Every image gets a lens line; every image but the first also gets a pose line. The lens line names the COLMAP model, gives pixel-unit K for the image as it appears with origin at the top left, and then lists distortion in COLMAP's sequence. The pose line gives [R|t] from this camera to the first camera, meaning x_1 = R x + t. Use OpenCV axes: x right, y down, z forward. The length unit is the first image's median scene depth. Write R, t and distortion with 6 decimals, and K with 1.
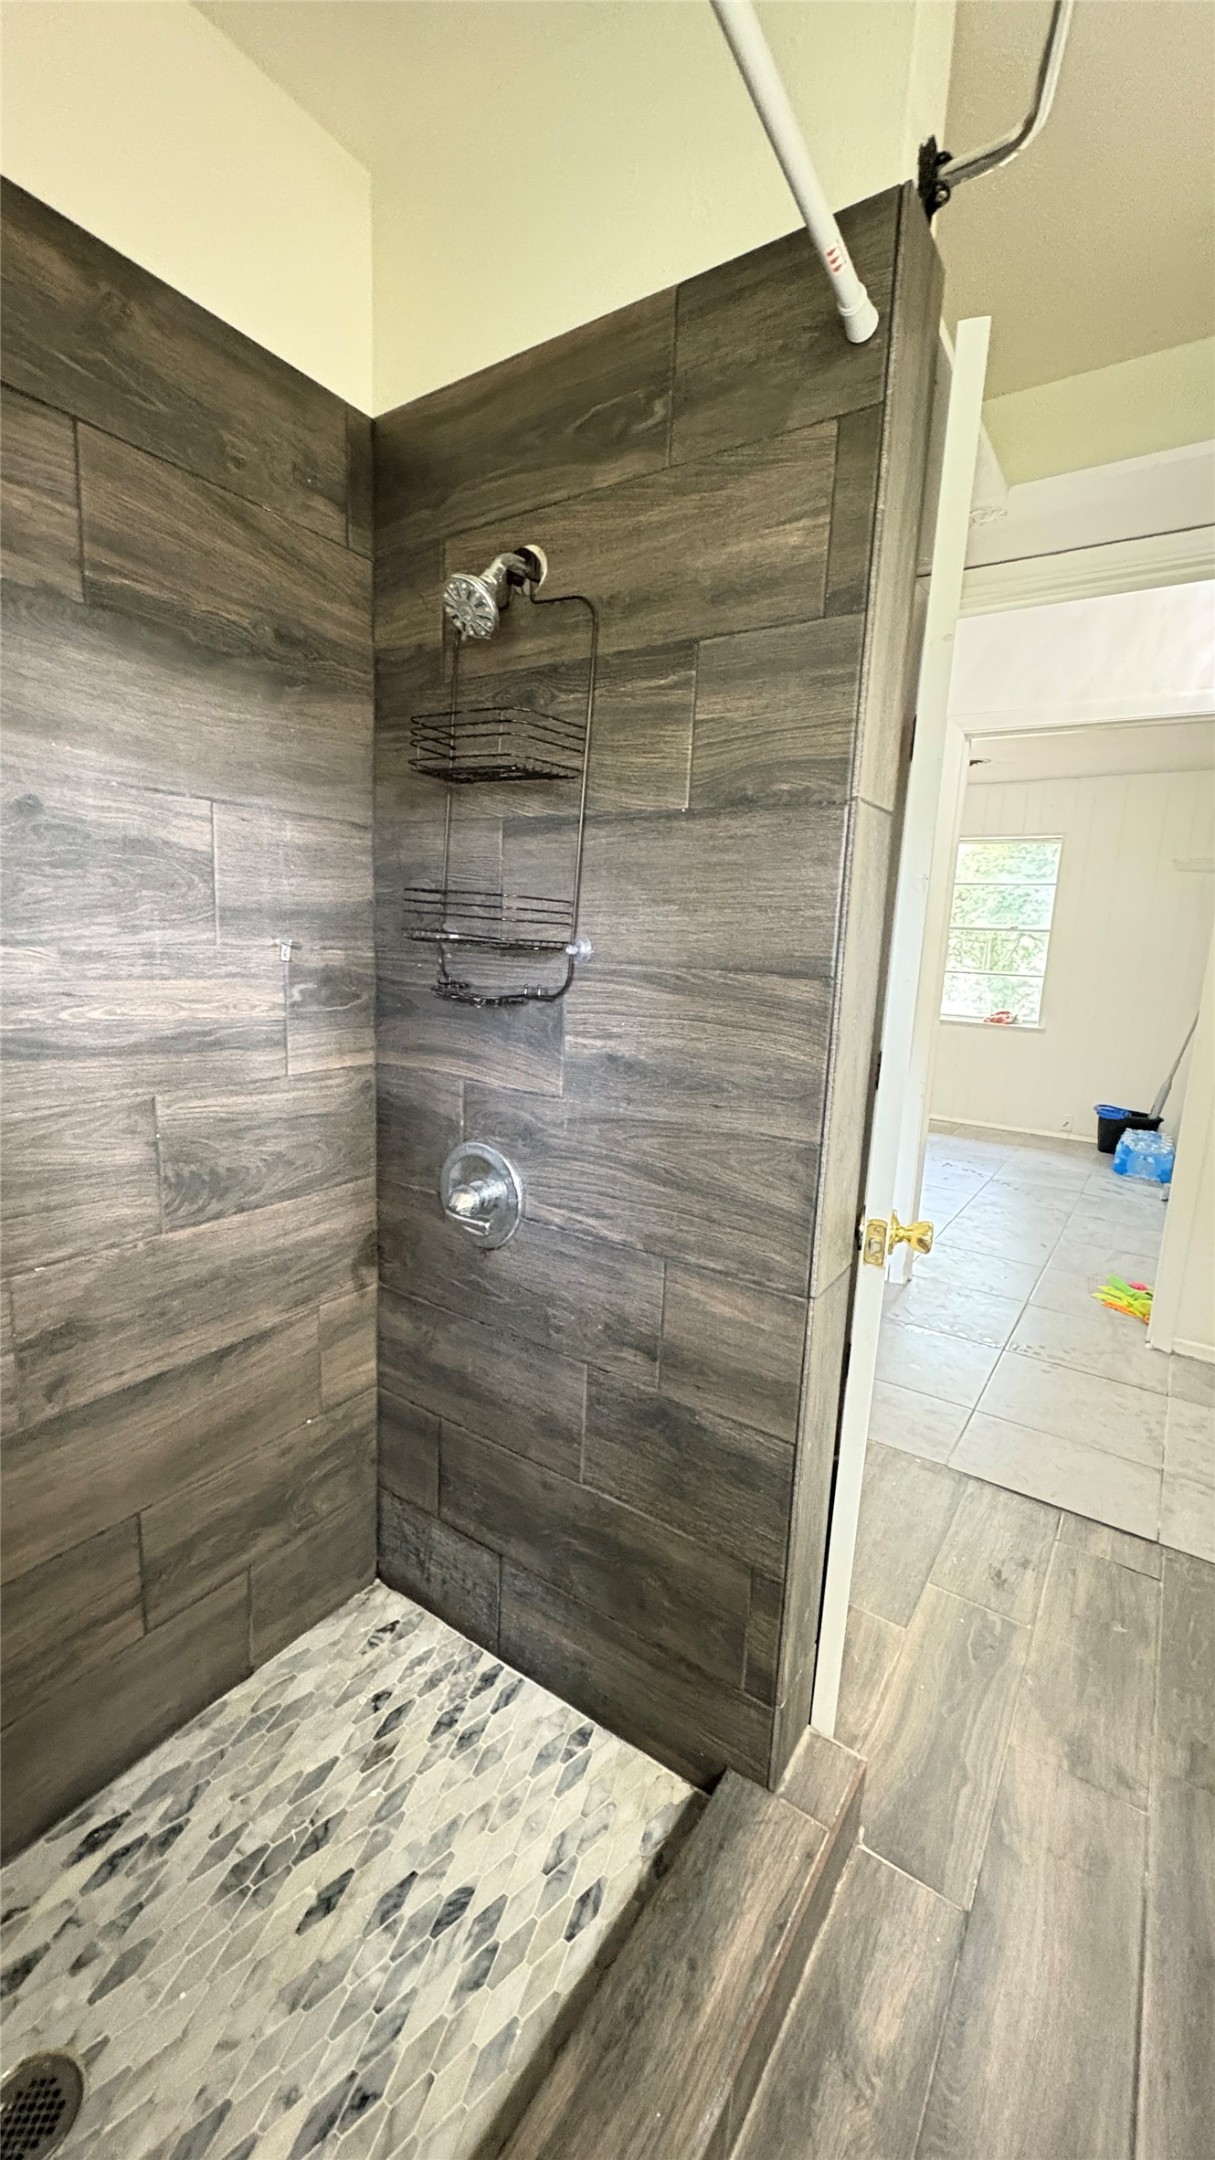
lens RADIAL K [[856.2, 0, 609.1], [0, 856.2, 1080.0], [0, 0, 1]] dist [0.001200, 0.000037]
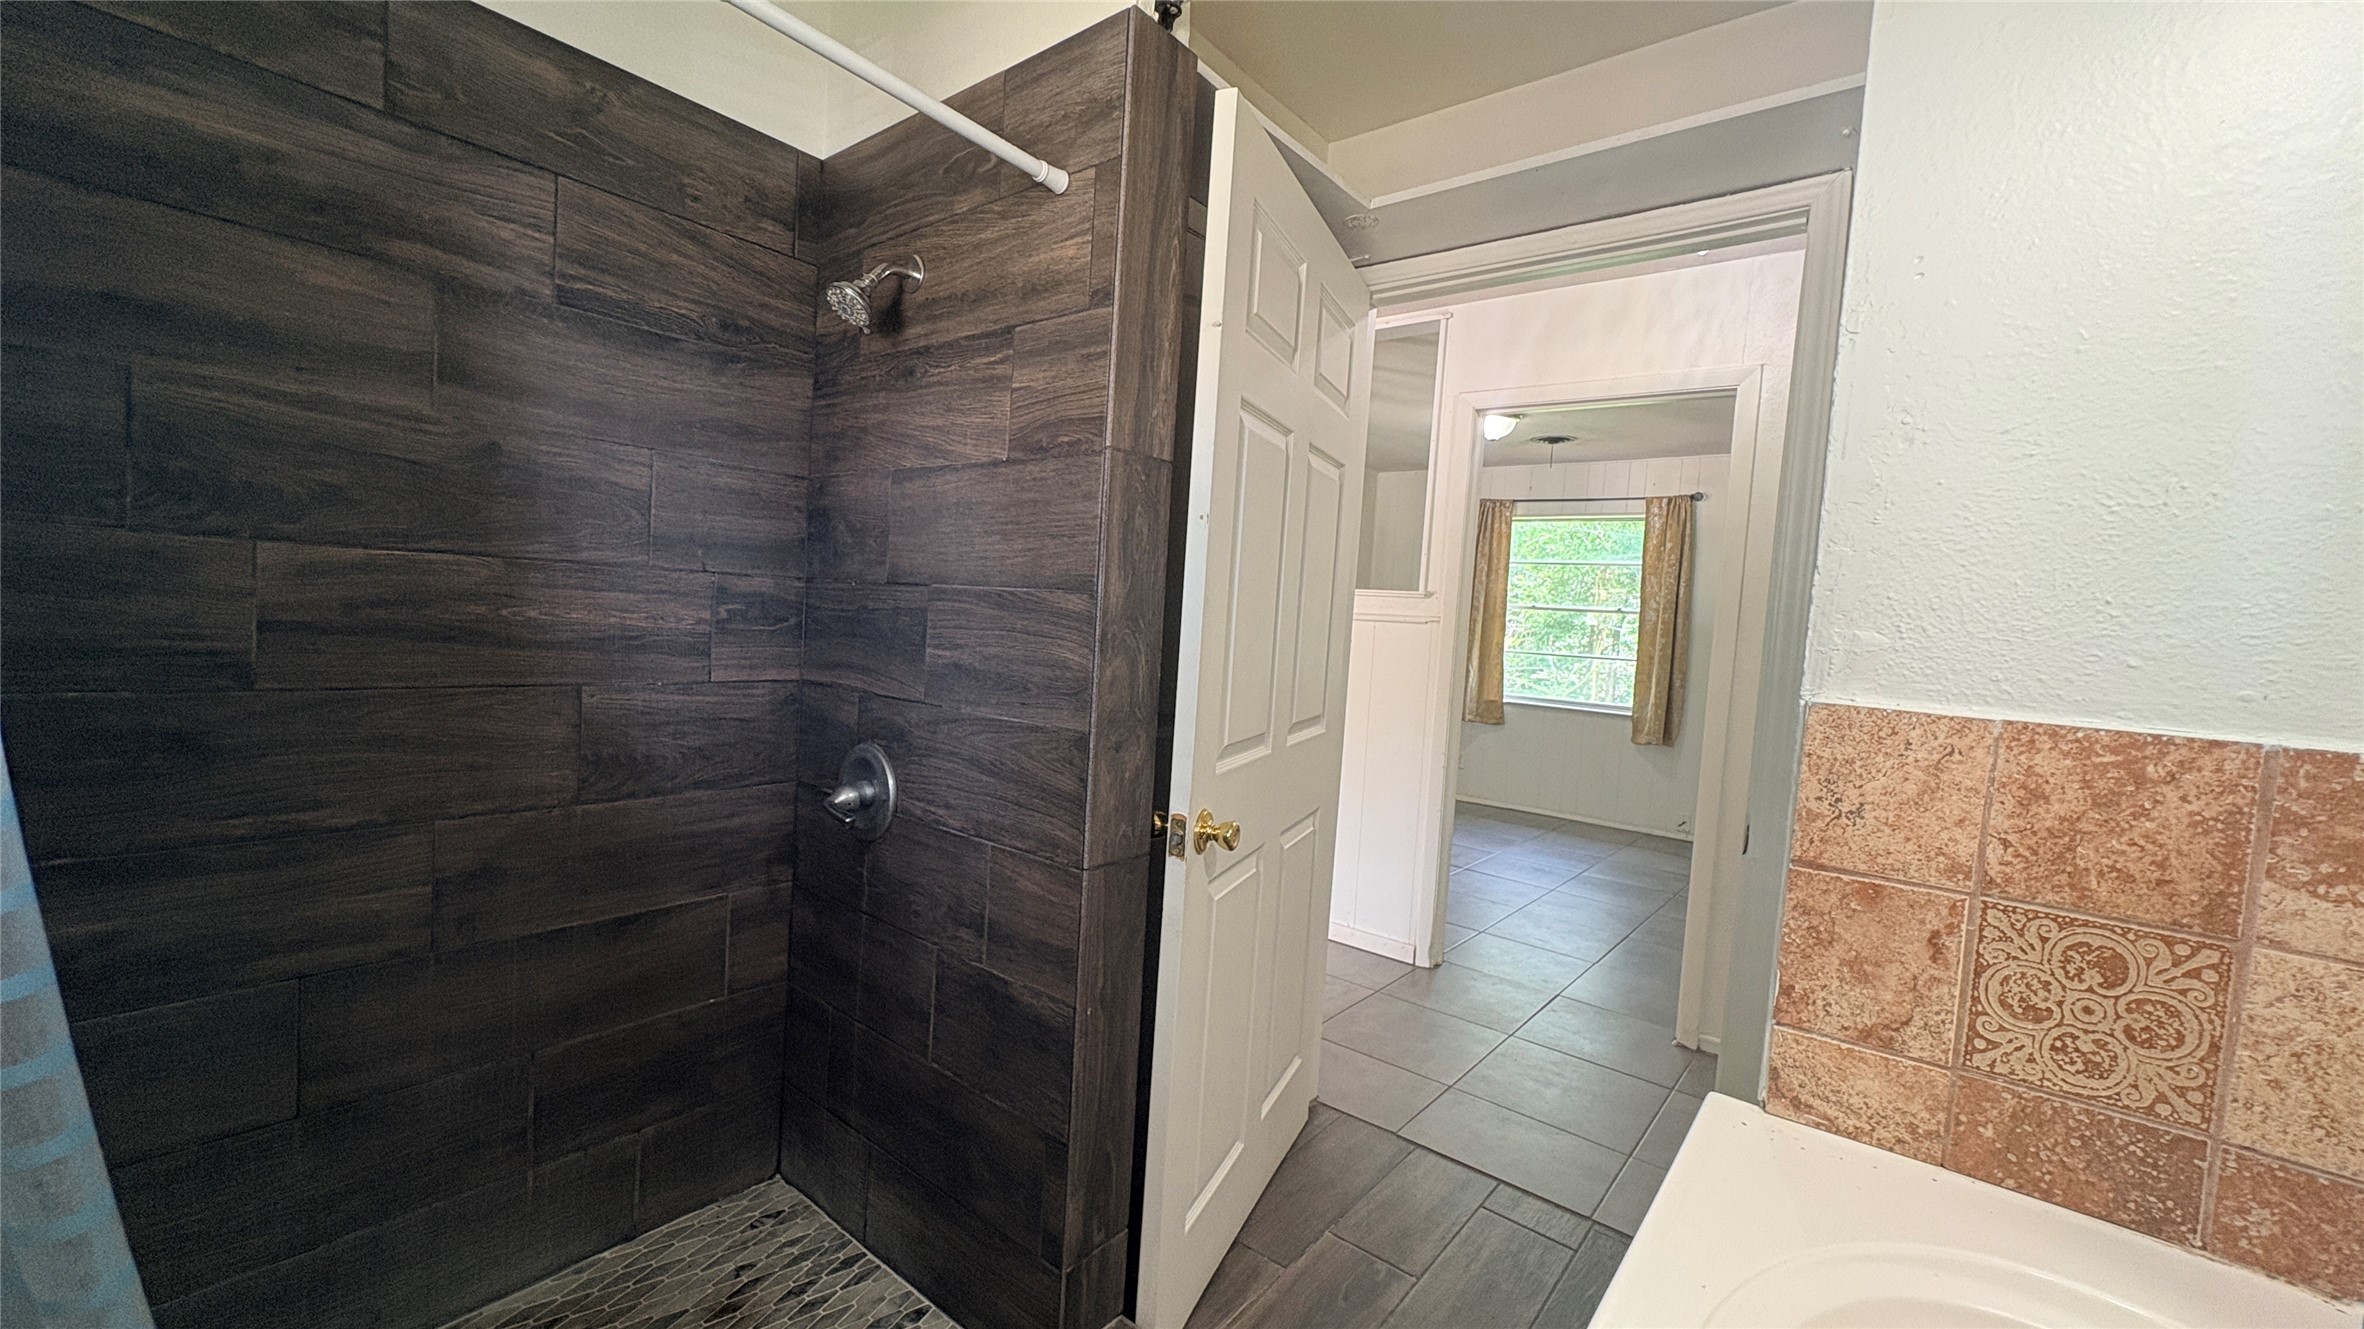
lens RADIAL K [[937.1, 0, 1183.0], [0, 937.1, 665.7], [0, 0, 1]] dist [0.001200, 0.000037]
pose [[0.995934, 0.025964, -0.086264, 0.422982], [-0.036457, 0.991812, -0.122394, 0.119617], [0.082379, 0.125042, 0.988726, -0.238487]]
